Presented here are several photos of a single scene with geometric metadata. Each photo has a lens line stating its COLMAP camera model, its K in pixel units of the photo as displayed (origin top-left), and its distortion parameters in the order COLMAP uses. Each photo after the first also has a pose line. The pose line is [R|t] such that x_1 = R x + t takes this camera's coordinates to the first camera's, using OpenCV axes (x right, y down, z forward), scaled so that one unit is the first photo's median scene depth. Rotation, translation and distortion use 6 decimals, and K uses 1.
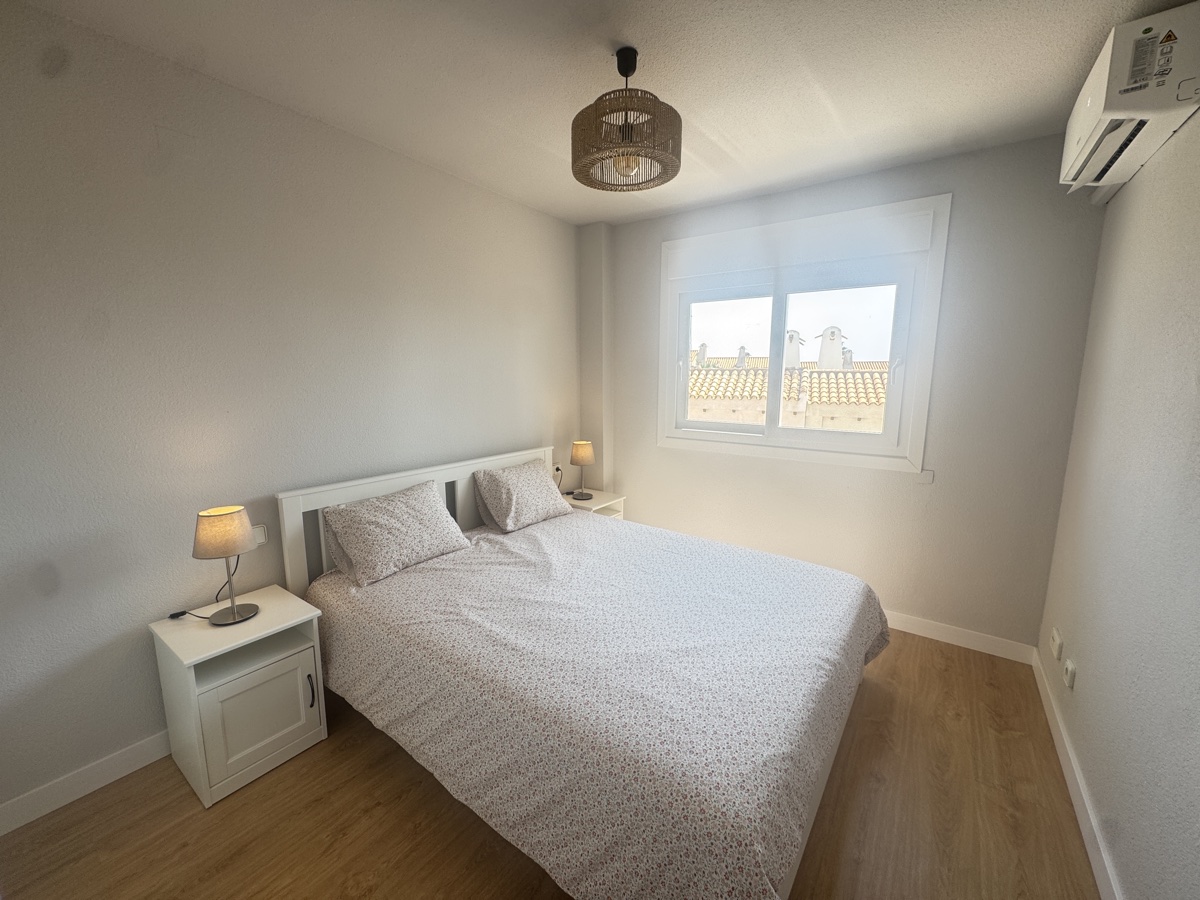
lens RADIAL K [[480.2, 0, 600.0], [0, 480.2, 450.0], [0, 0, 1]] dist [-0.003164, 0.000513]
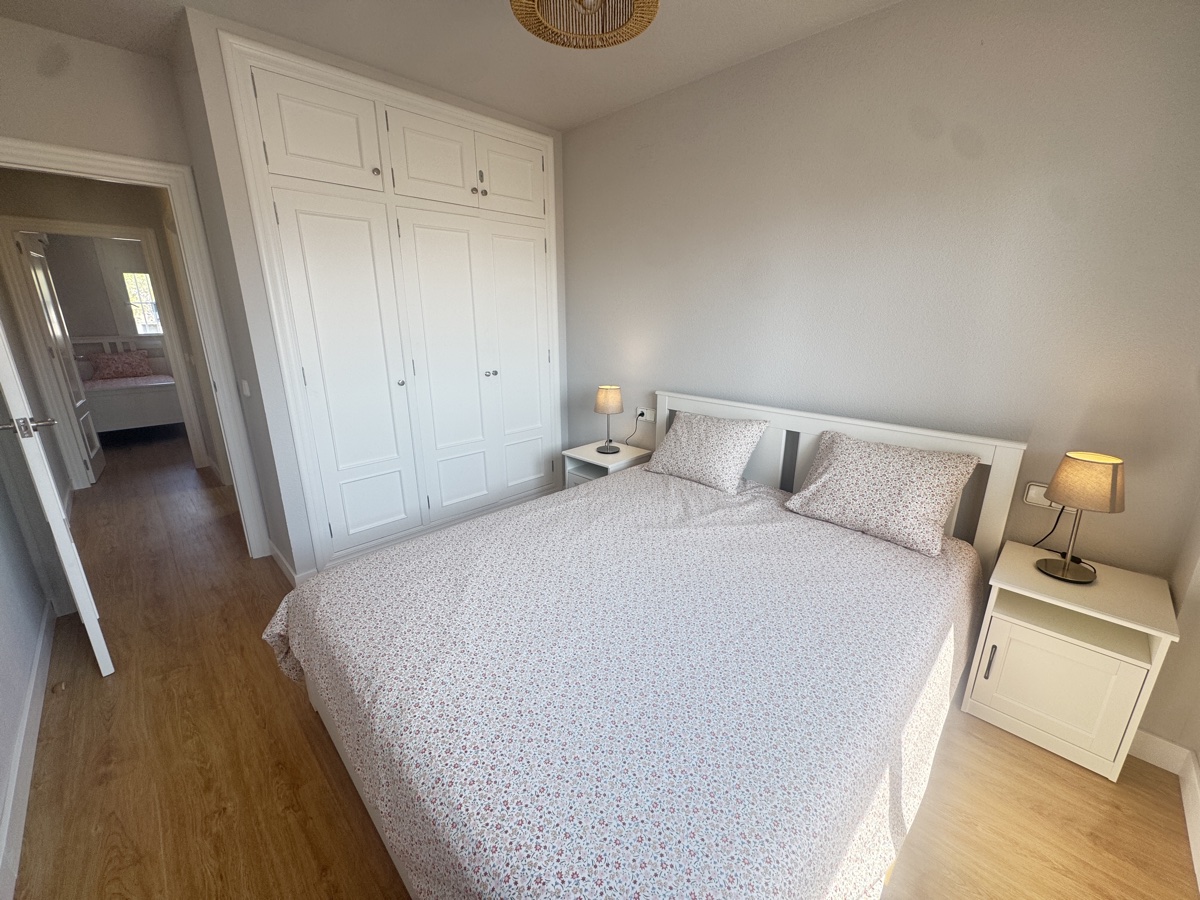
lens RADIAL K [[480.2, 0, 600.0], [0, 480.2, 450.0], [0, 0, 1]] dist [-0.003164, 0.000513]
pose [[-0.166495, 0.290529, -0.942270, 0.677396], [-0.135047, 0.939884, 0.313656, -0.149904], [0.976751, 0.179473, -0.117251, 0.891469]]
